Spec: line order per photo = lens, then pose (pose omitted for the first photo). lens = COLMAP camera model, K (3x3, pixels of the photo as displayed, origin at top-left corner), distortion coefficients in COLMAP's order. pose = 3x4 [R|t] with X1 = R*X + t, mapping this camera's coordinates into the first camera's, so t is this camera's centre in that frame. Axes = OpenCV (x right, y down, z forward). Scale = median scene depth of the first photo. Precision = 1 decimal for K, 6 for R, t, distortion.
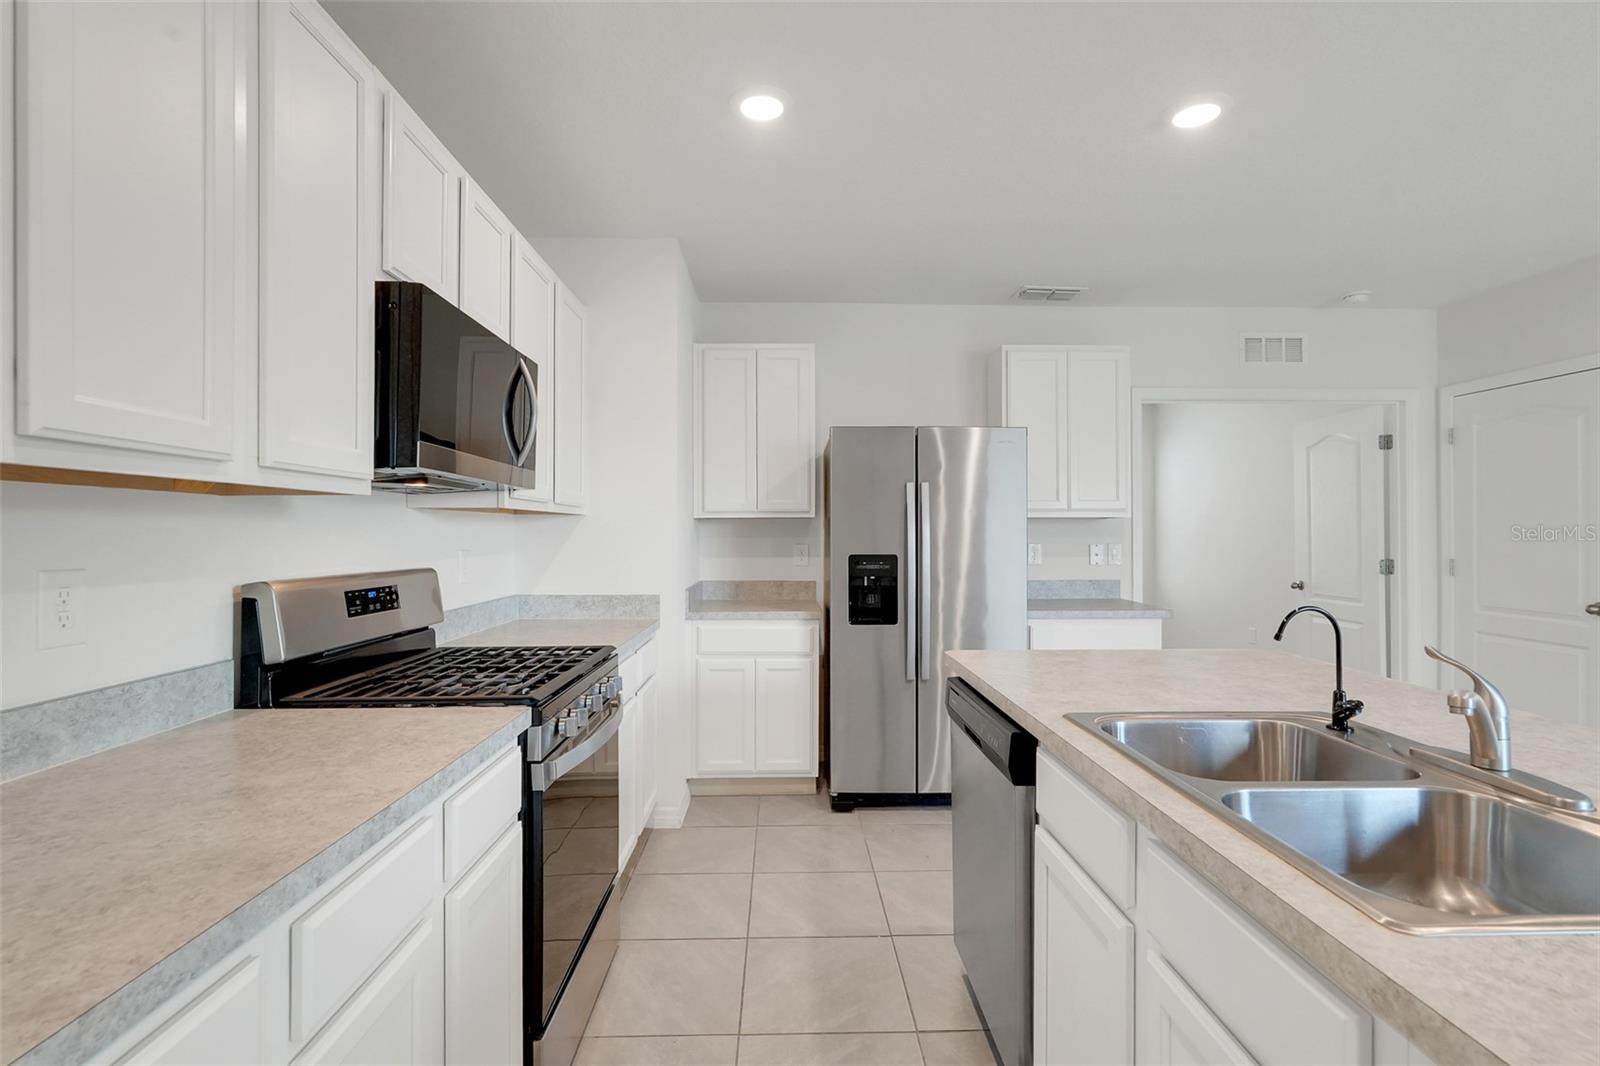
lens RADIAL K [[749.8, 0, 810.0], [0, 749.8, 536.2], [0, 0, 1]] dist [-0.001654, -0.000146]
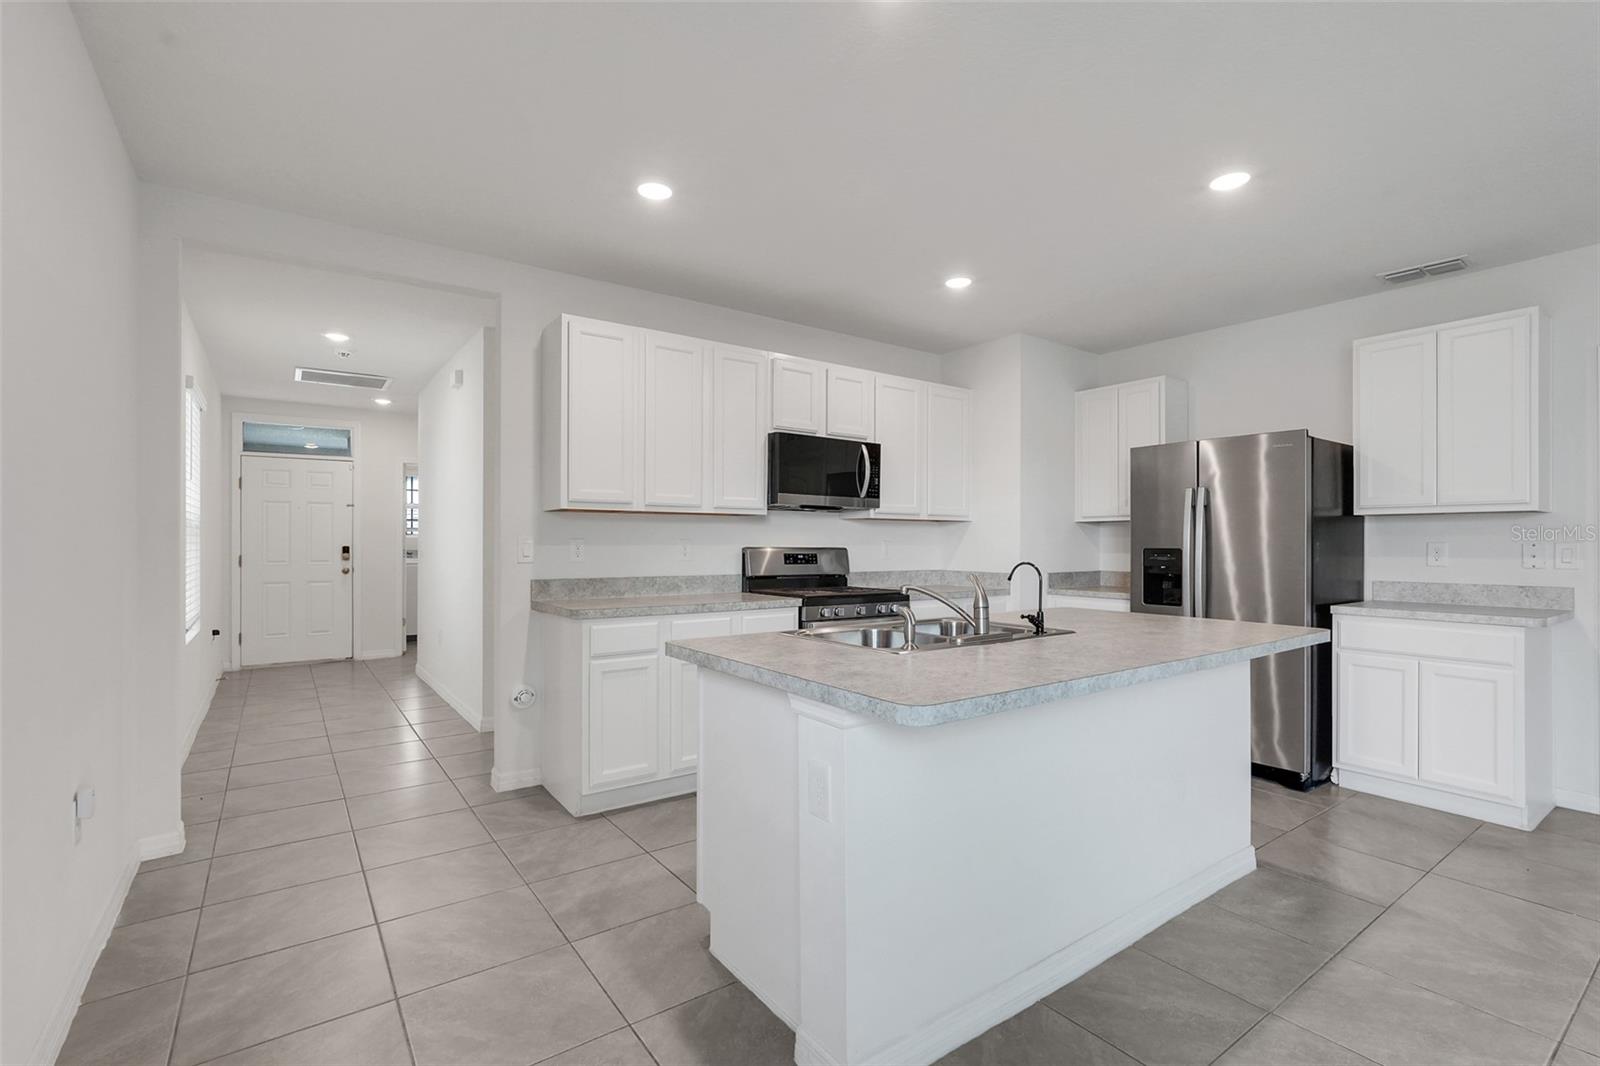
lens RADIAL K [[716.7, 0, 801.6], [0, 716.7, 545.4], [0, 0, 1]] dist [-0.001584, 0.001369]
pose [[0.566867, 0.006155, -0.823786, 0.749346], [-0.007828, 0.999967, 0.002085, 0.022849], [0.823772, 0.005267, 0.566896, -0.161409]]
